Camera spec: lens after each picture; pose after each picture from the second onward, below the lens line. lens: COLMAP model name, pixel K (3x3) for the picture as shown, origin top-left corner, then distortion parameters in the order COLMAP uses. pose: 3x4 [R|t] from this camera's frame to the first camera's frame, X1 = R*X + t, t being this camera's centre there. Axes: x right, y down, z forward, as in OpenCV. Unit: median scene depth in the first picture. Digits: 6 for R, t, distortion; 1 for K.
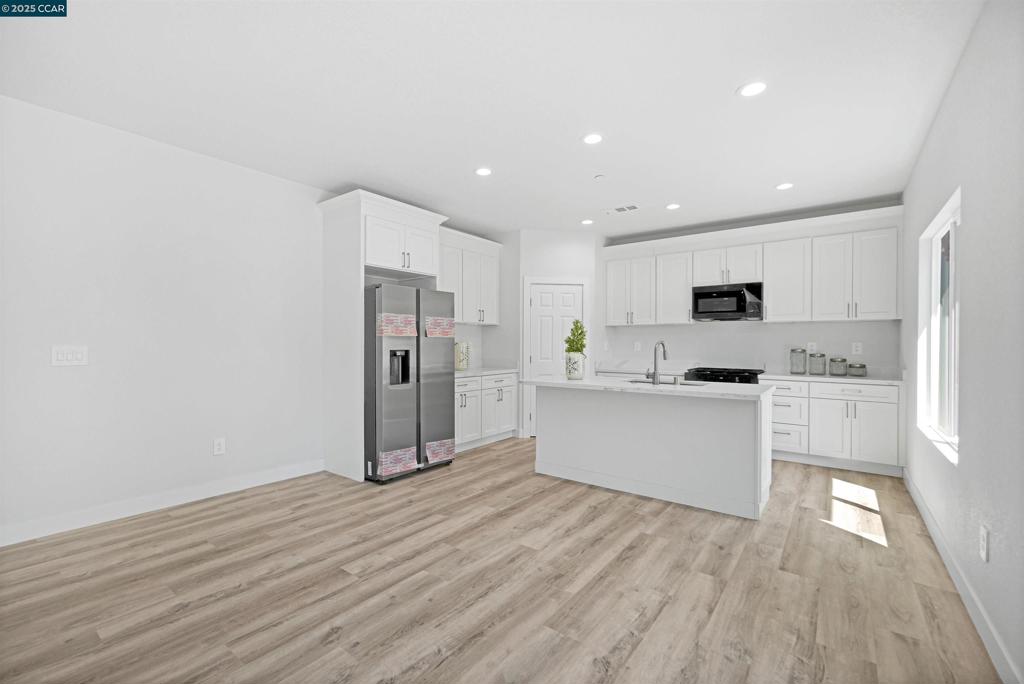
lens RADIAL K [[445.3, 0, 494.2], [0, 445.3, 345.2], [0, 0, 1]] dist [-0.005878, 0.001165]
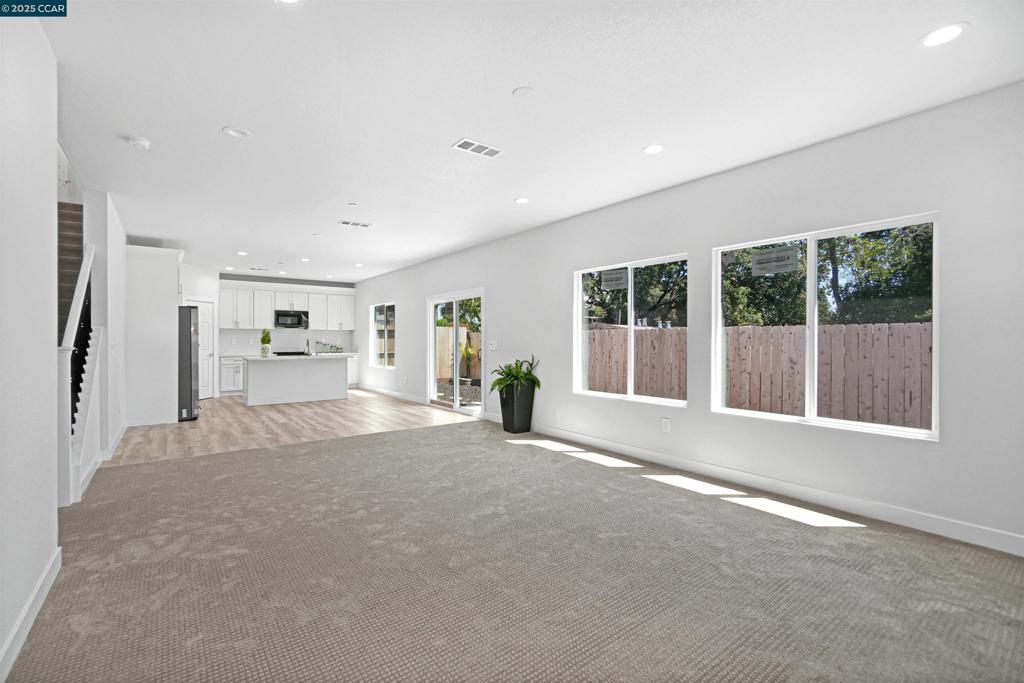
lens RADIAL K [[445.3, 0, 495.5], [0, 445.3, 336.8], [0, 0, 1]] dist [-0.005878, 0.001165]
pose [[0.273825, 0.003093, 0.961774, -1.492311], [0.004881, 0.999977, -0.004606, -0.002379], [-0.961767, 0.005956, 0.273804, -0.579401]]
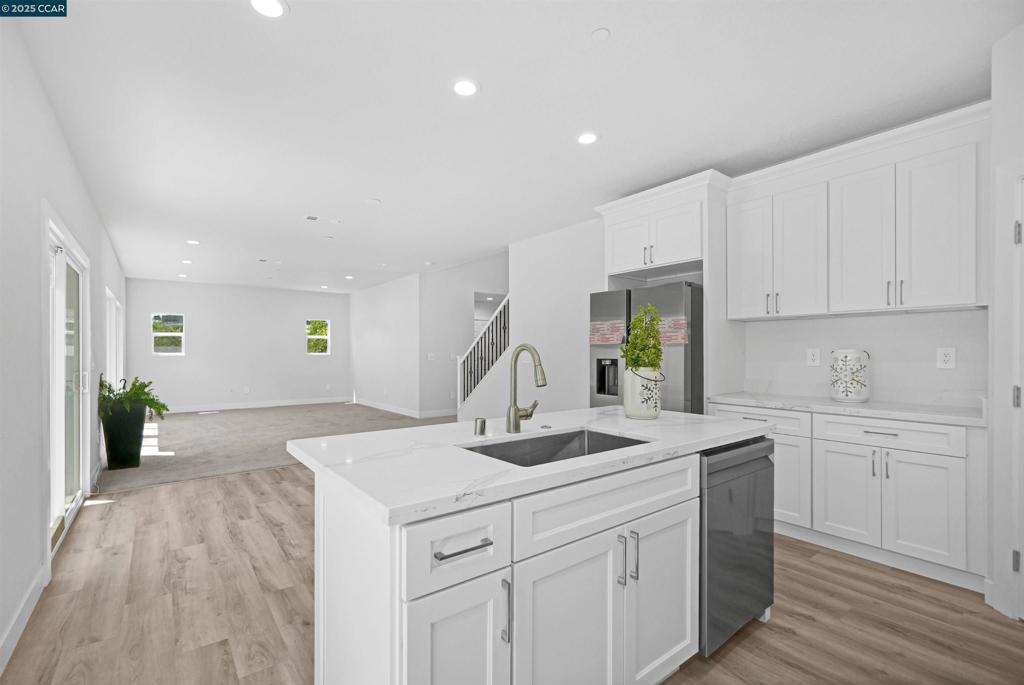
lens RADIAL K [[445.3, 0, 482.4], [0, 445.3, 350.9], [0, 0, 1]] dist [-0.005878, 0.001165]
pose [[-0.277684, -0.005387, -0.960657, 0.734499], [-0.001611, 0.999985, -0.005142, -0.001084], [0.960671, 0.000120, -0.277689, 0.952989]]
